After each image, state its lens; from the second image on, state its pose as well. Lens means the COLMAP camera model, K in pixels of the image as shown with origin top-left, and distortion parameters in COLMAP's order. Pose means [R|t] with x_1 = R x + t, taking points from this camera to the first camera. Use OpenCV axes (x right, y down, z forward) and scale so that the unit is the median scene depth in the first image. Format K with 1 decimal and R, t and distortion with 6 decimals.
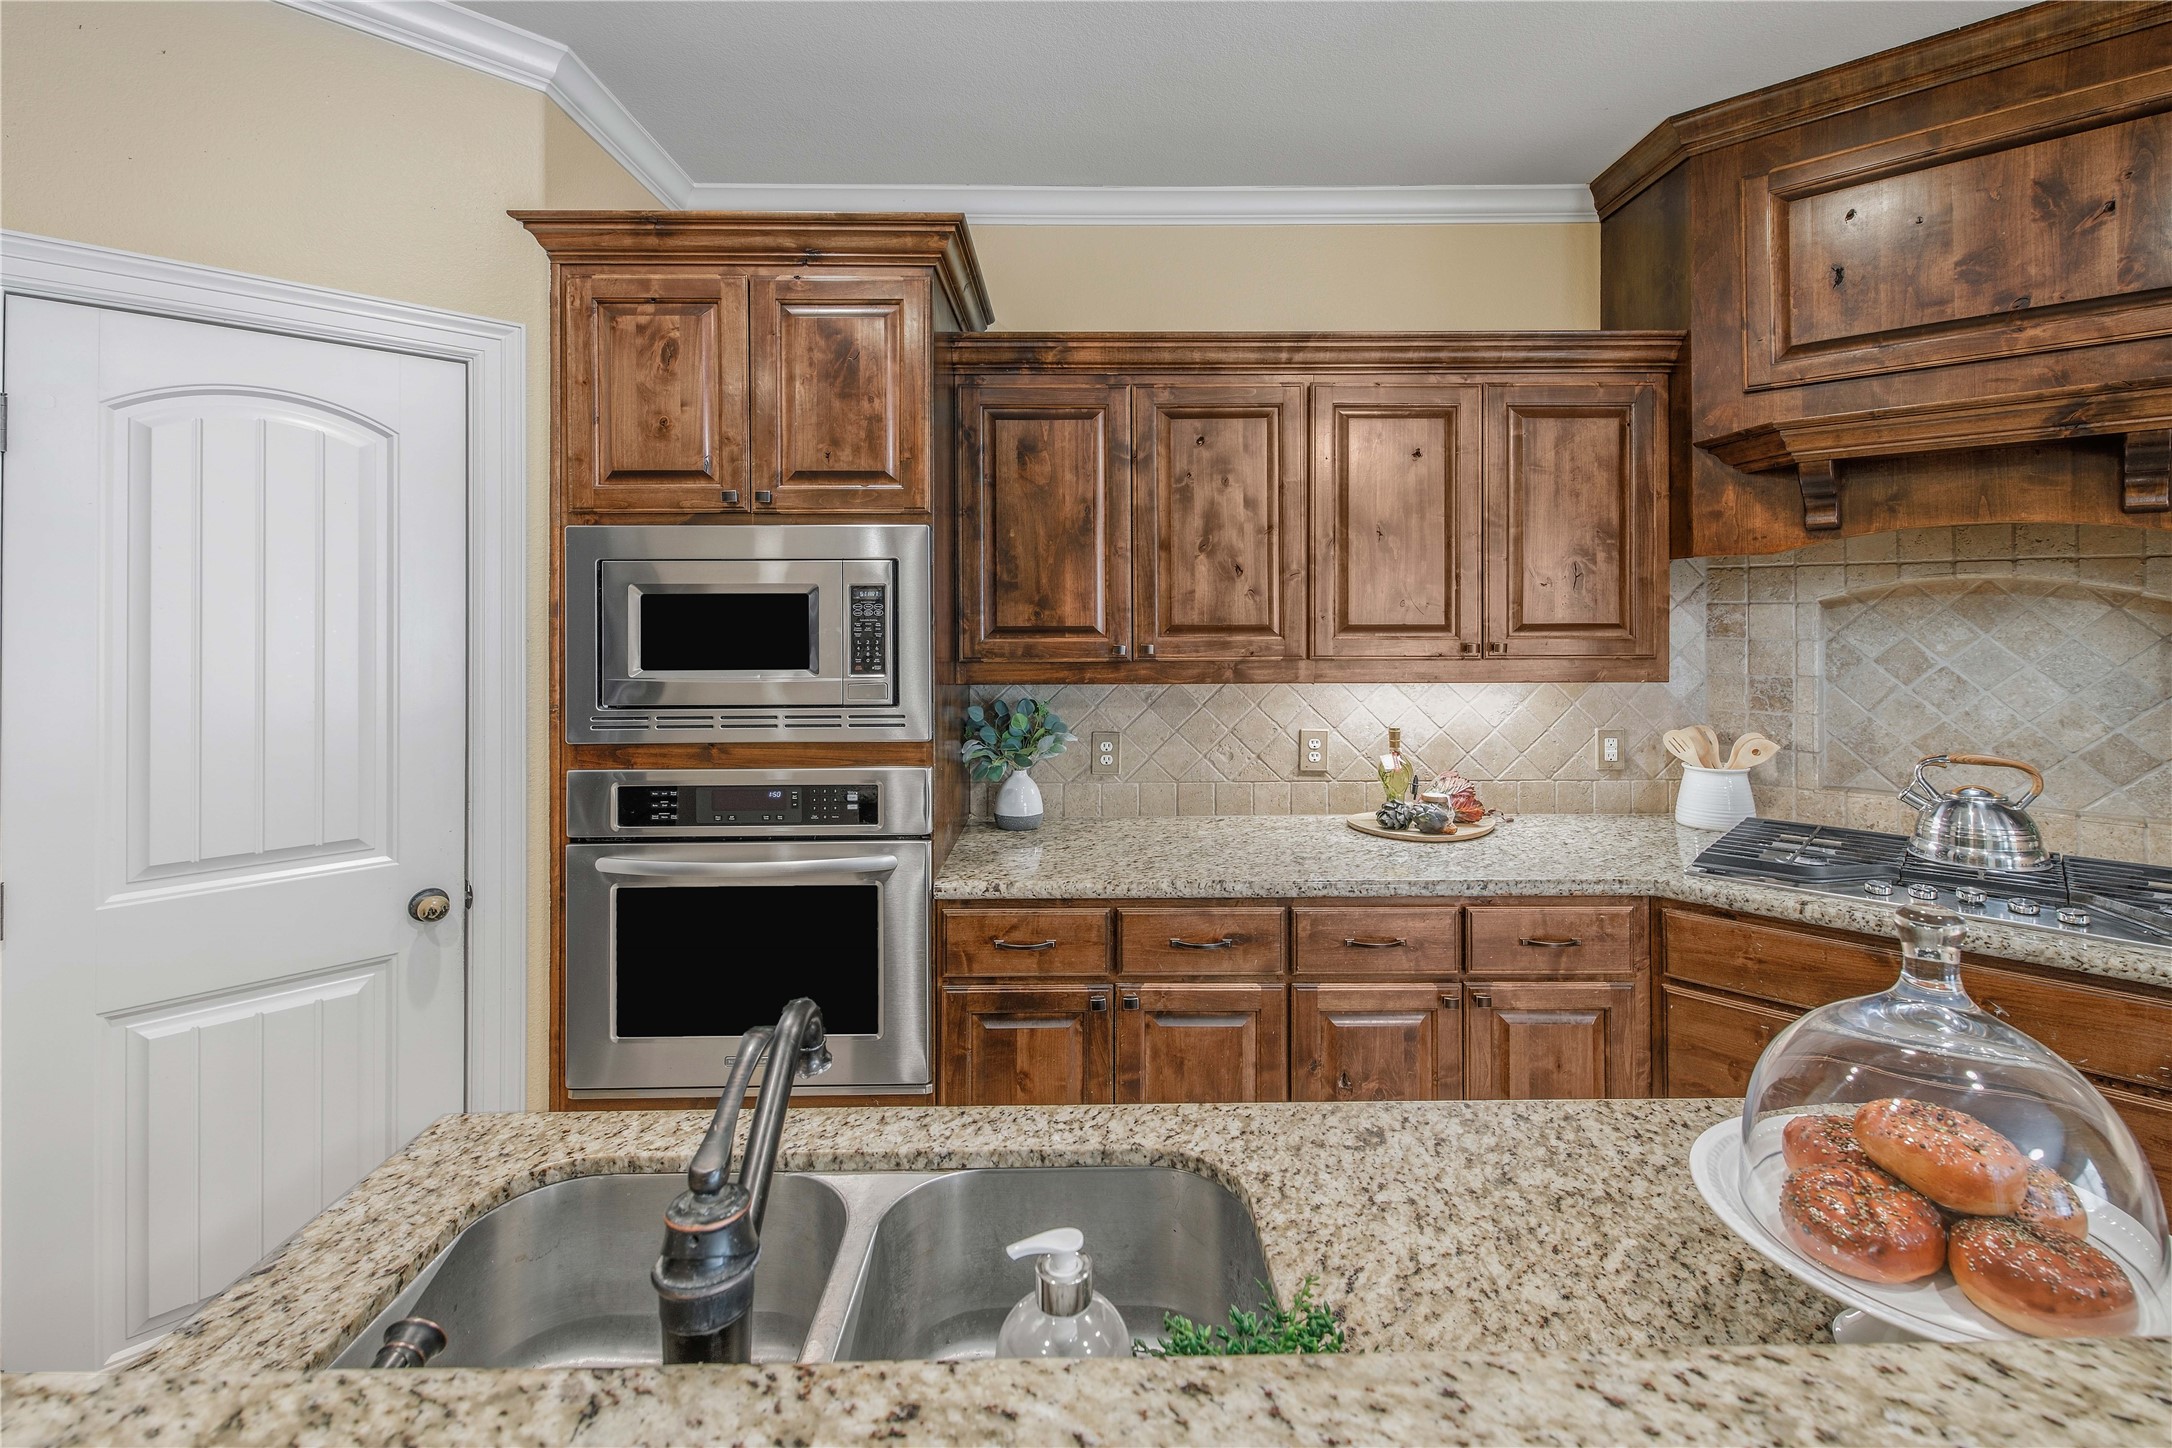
lens RADIAL K [[975.9, 0, 1100.4], [0, 975.9, 610.5], [0, 0, 1]] dist [0.001751, -0.000664]
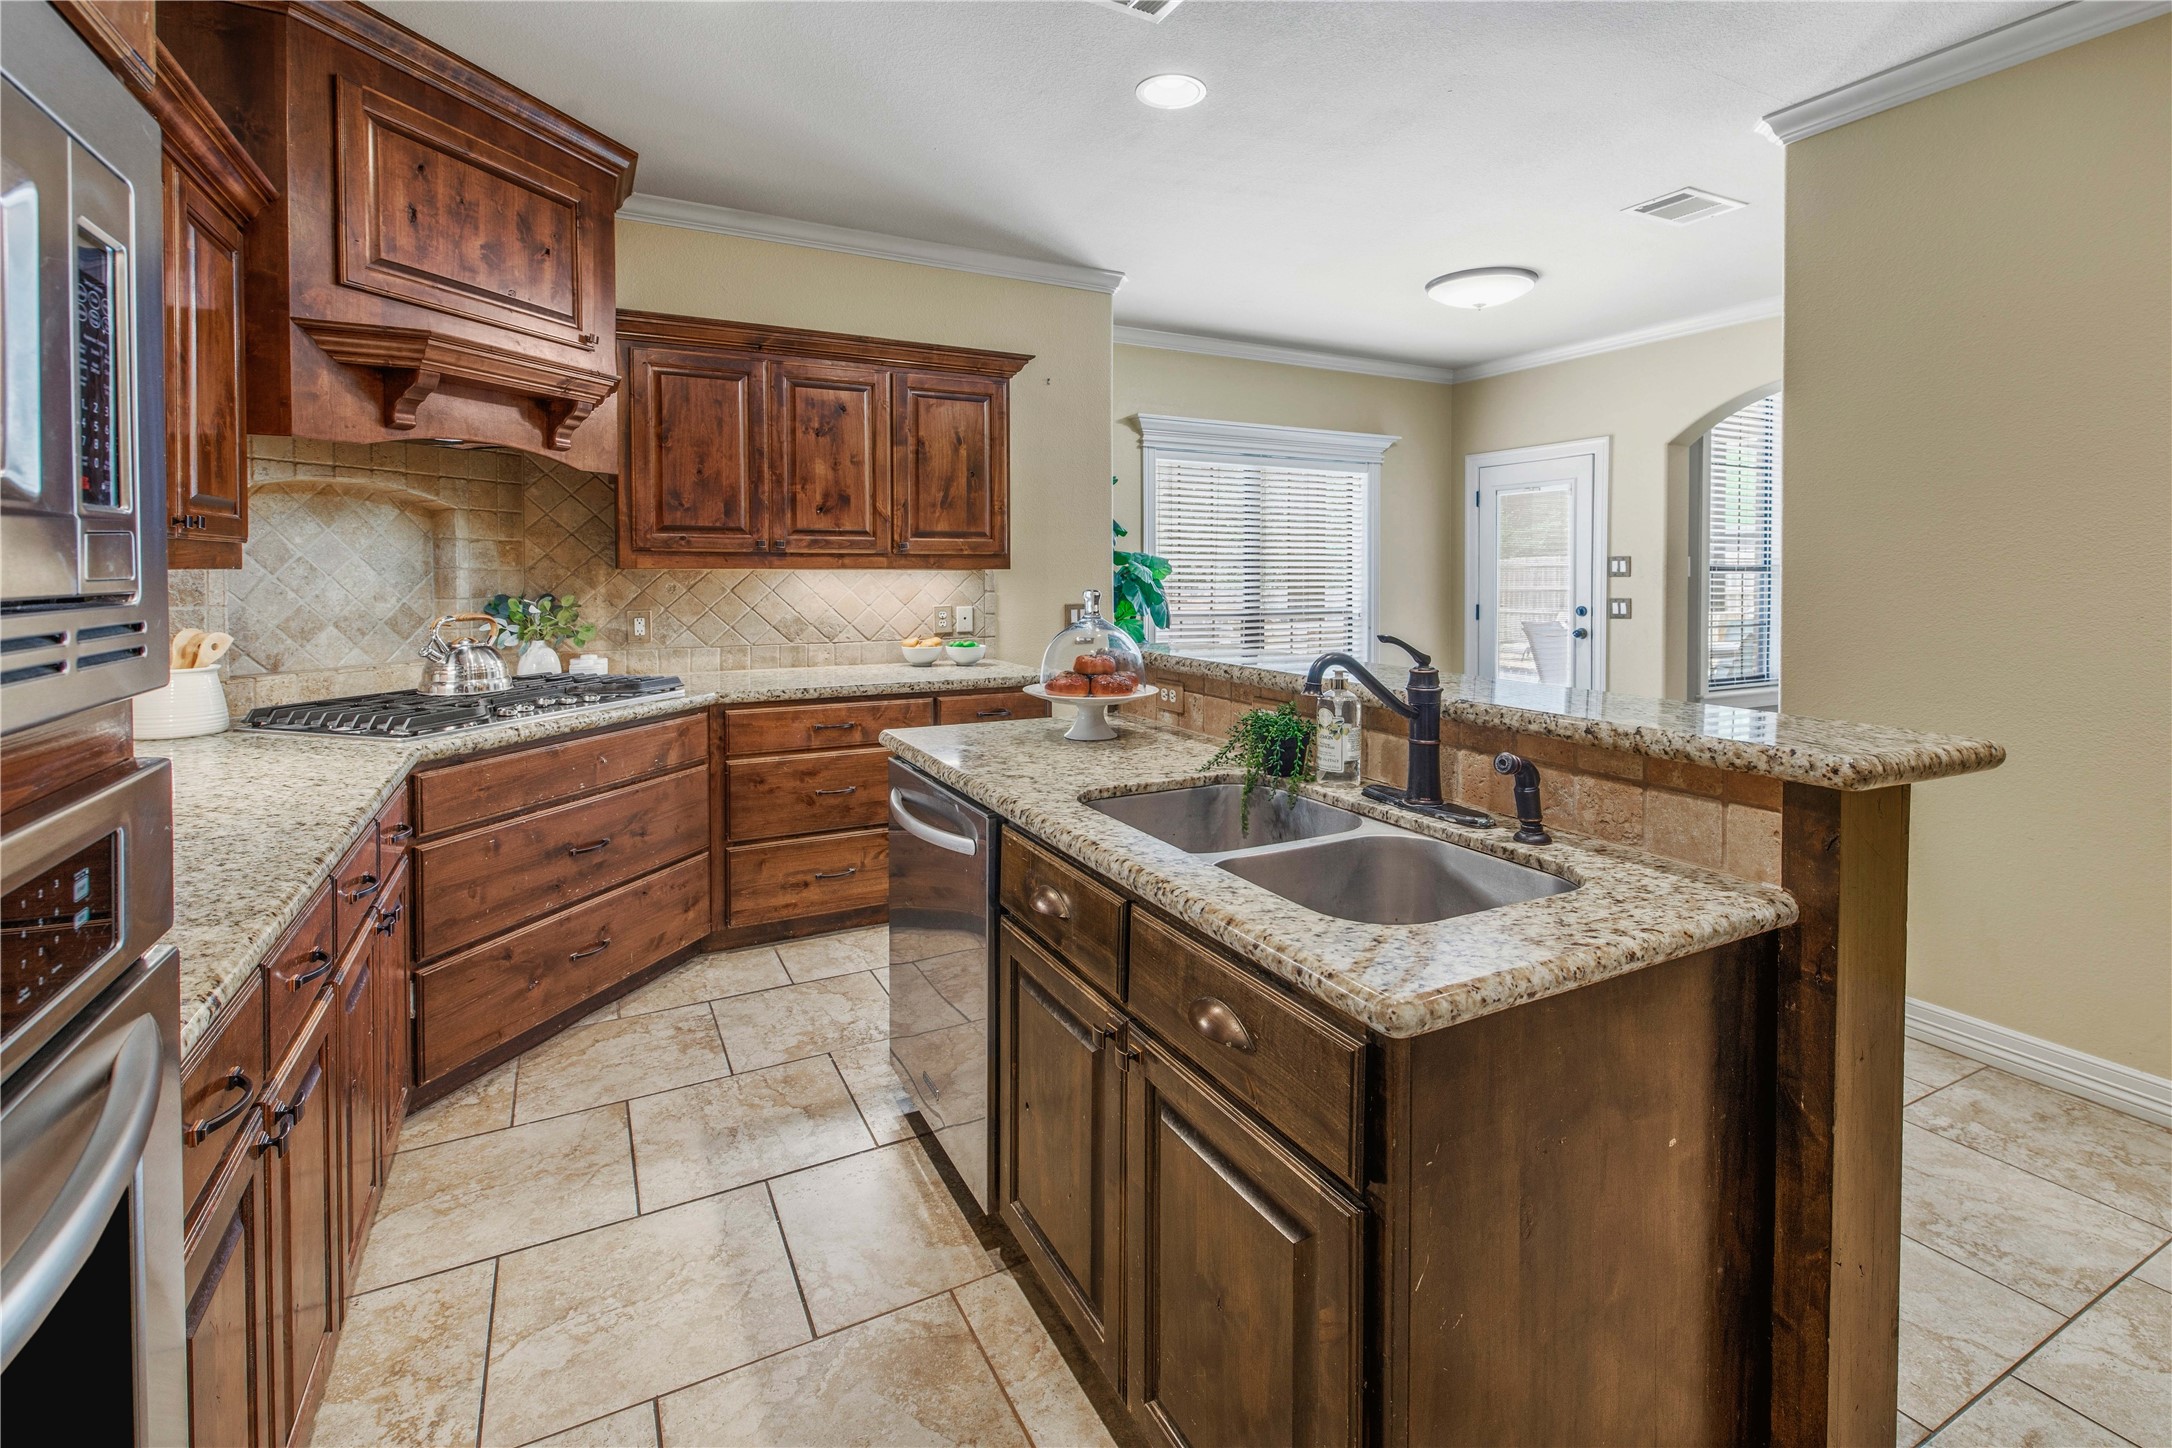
lens RADIAL K [[975.9, 0, 1034.9], [0, 975.9, 578.0], [0, 0, 1]] dist [0.001751, -0.000664]
pose [[-0.402796, -0.010880, 0.915225, -0.528659], [-0.007745, 0.999934, 0.008478, 0.066083], [-0.915257, -0.003673, -0.402853, 0.674820]]
